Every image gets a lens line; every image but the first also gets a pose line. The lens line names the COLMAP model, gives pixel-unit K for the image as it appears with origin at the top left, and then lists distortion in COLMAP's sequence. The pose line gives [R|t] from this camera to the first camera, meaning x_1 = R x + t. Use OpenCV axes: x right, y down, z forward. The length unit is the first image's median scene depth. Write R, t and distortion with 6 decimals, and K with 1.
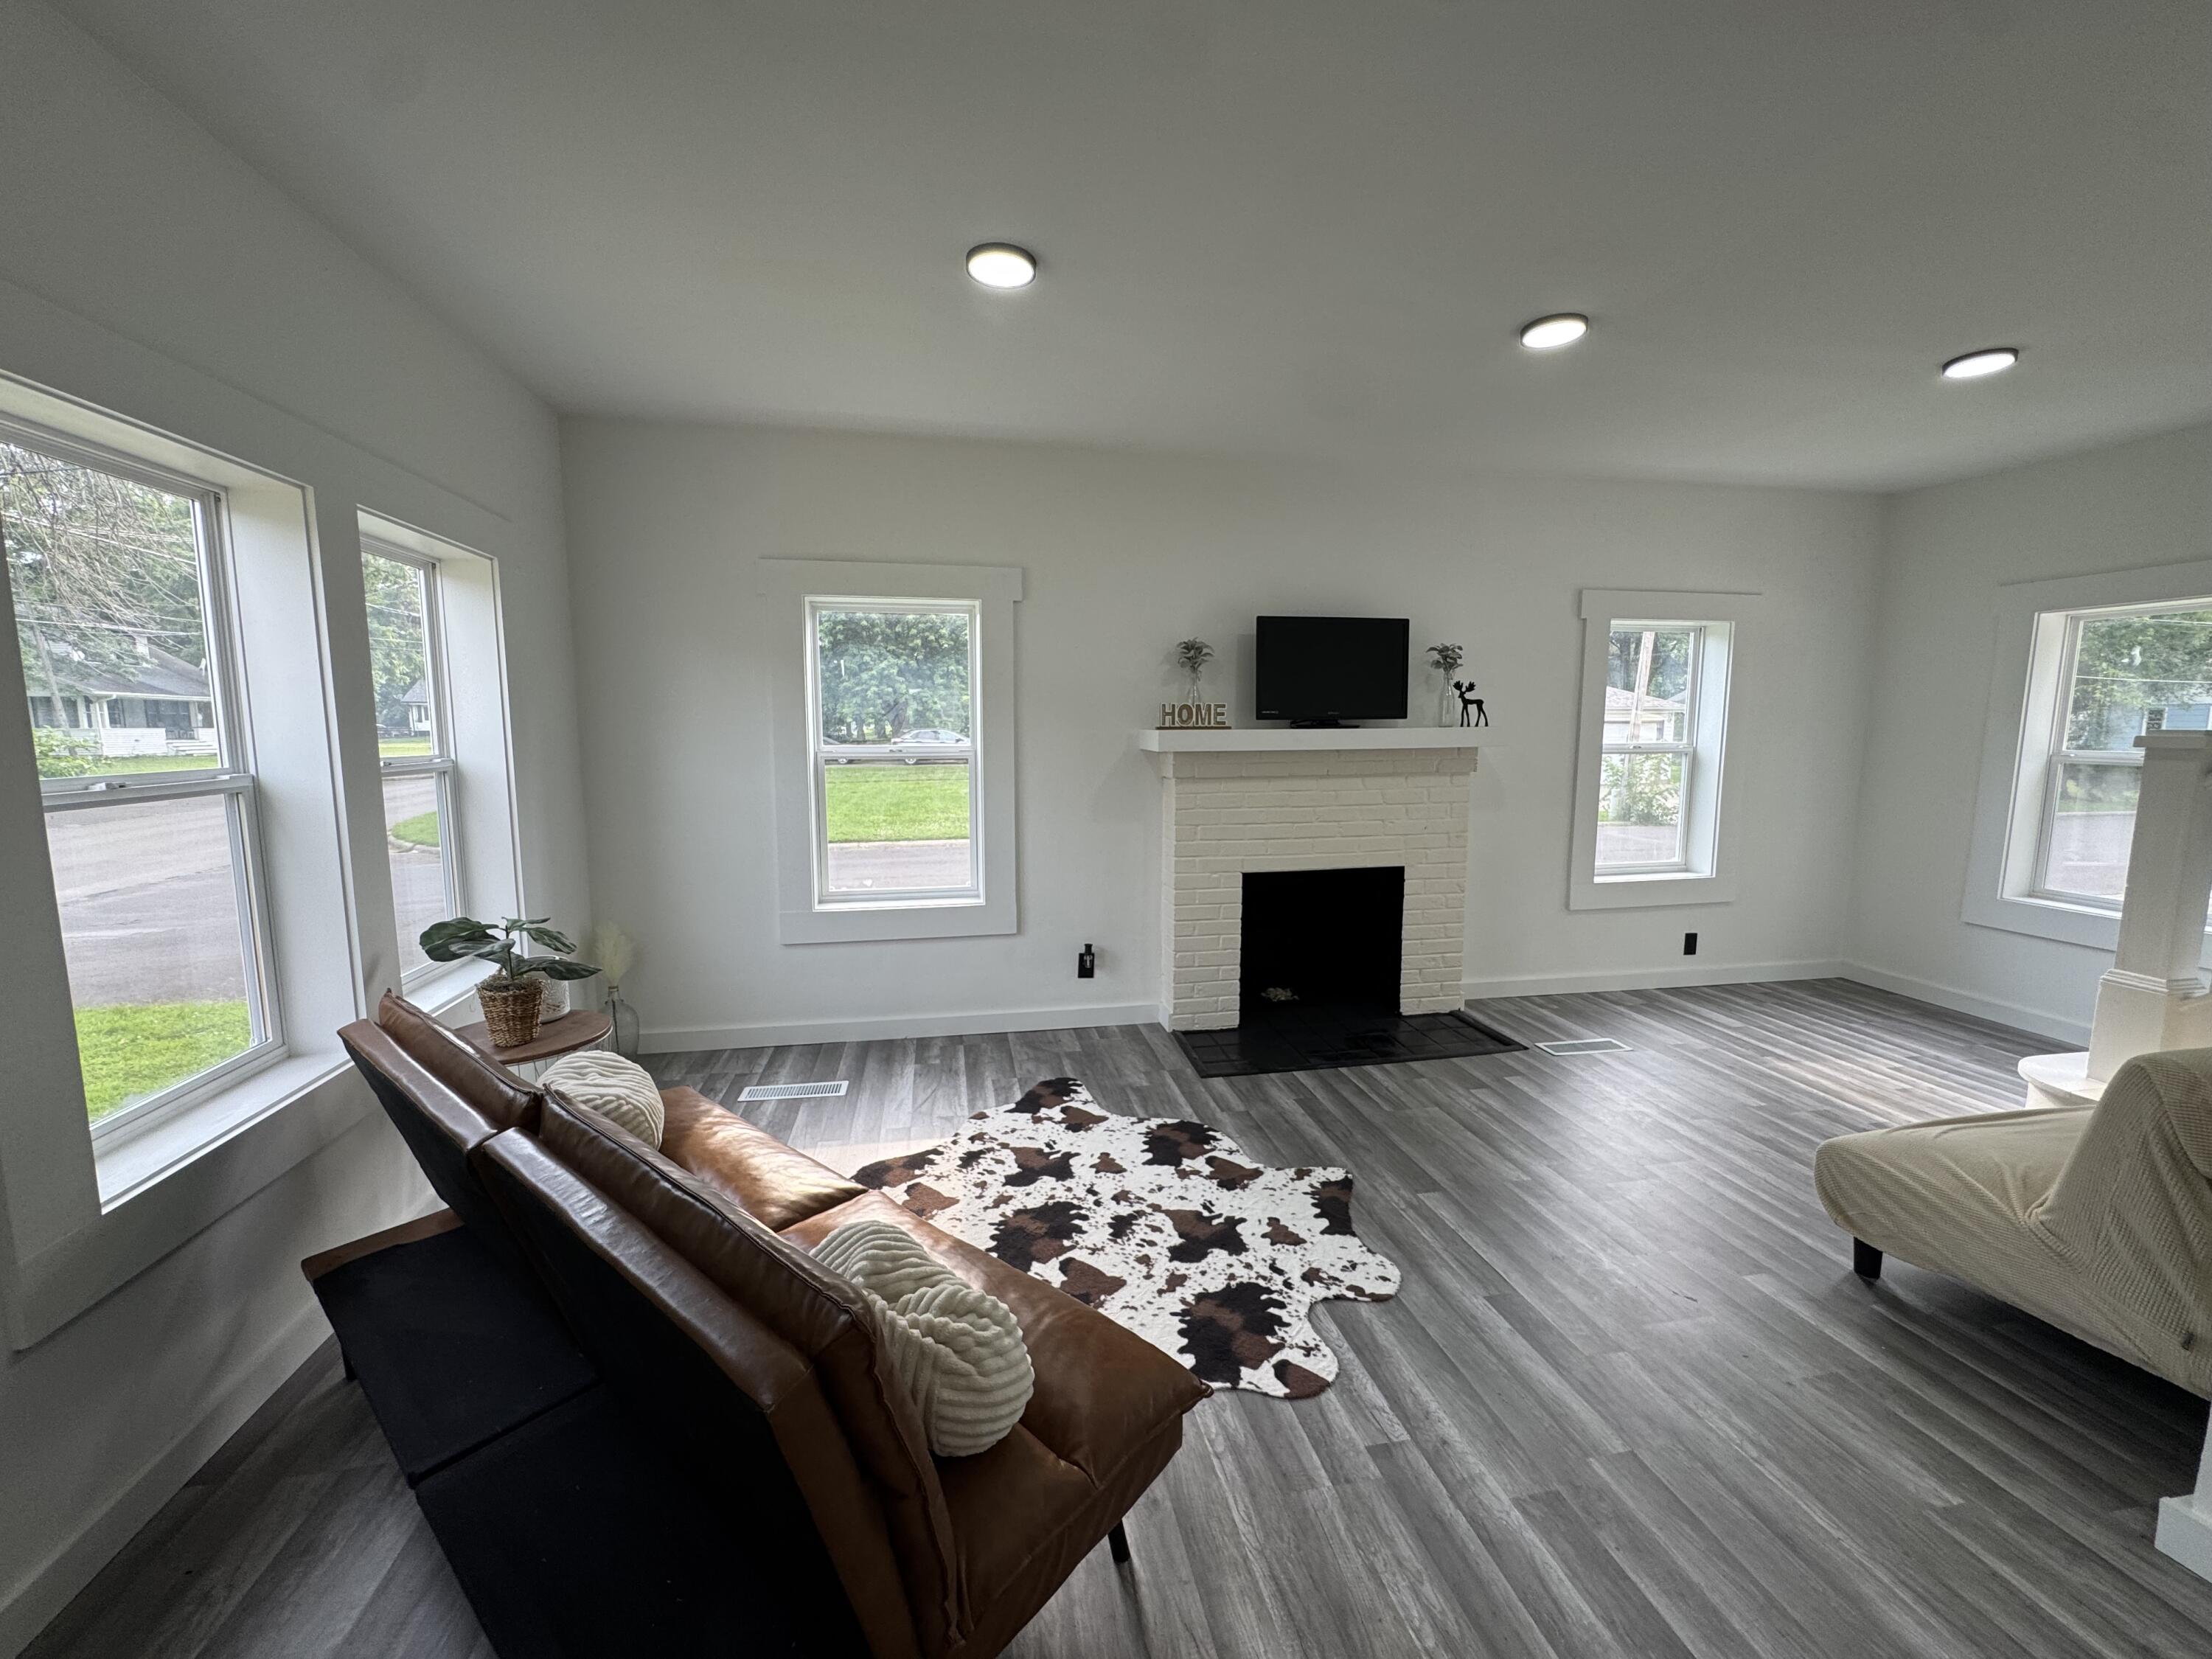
lens RADIAL K [[889.4, 0, 1106.9], [0, 889.4, 824.9], [0, 0, 1]] dist [-0.003264, 0.000028]
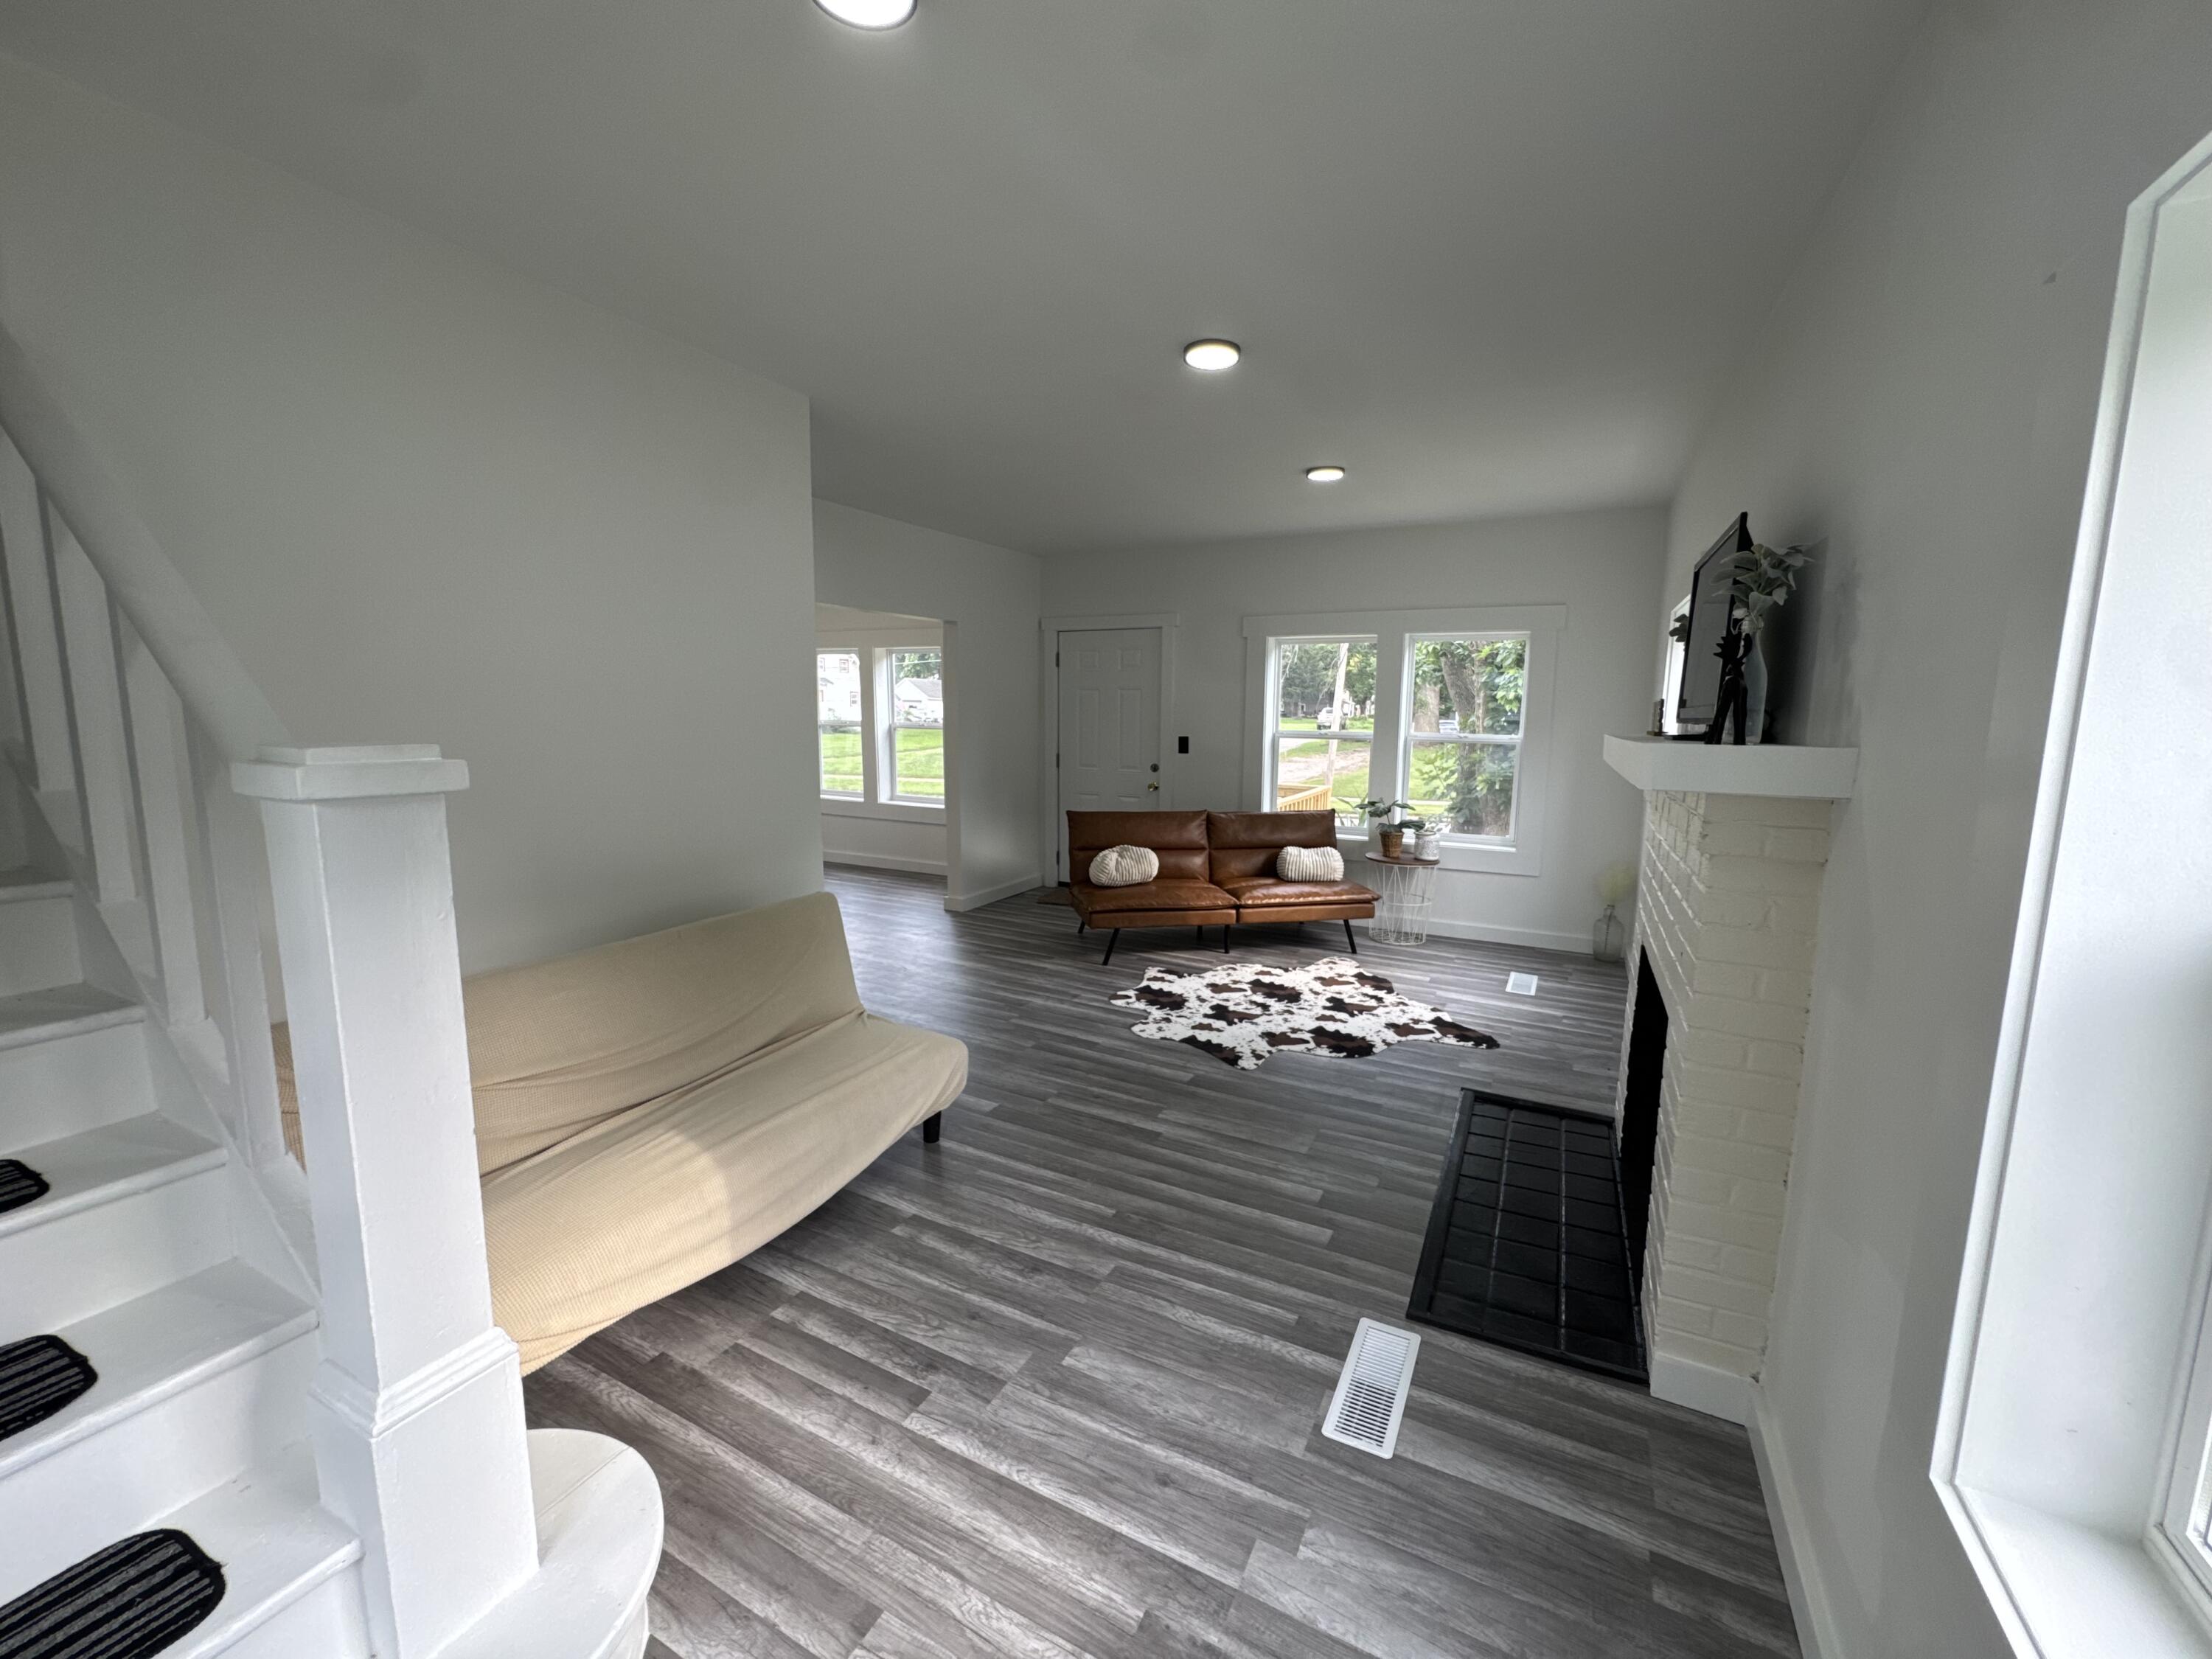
lens RADIAL K [[889.4, 0, 1100.9], [0, 889.4, 829.7], [0, 0, 1]] dist [-0.003264, 0.000028]
pose [[-0.626693, 0.097994, -0.773080, 1.370277], [-0.103749, 0.972738, 0.207406, -0.193099], [0.772329, 0.210186, -0.599442, 1.547737]]
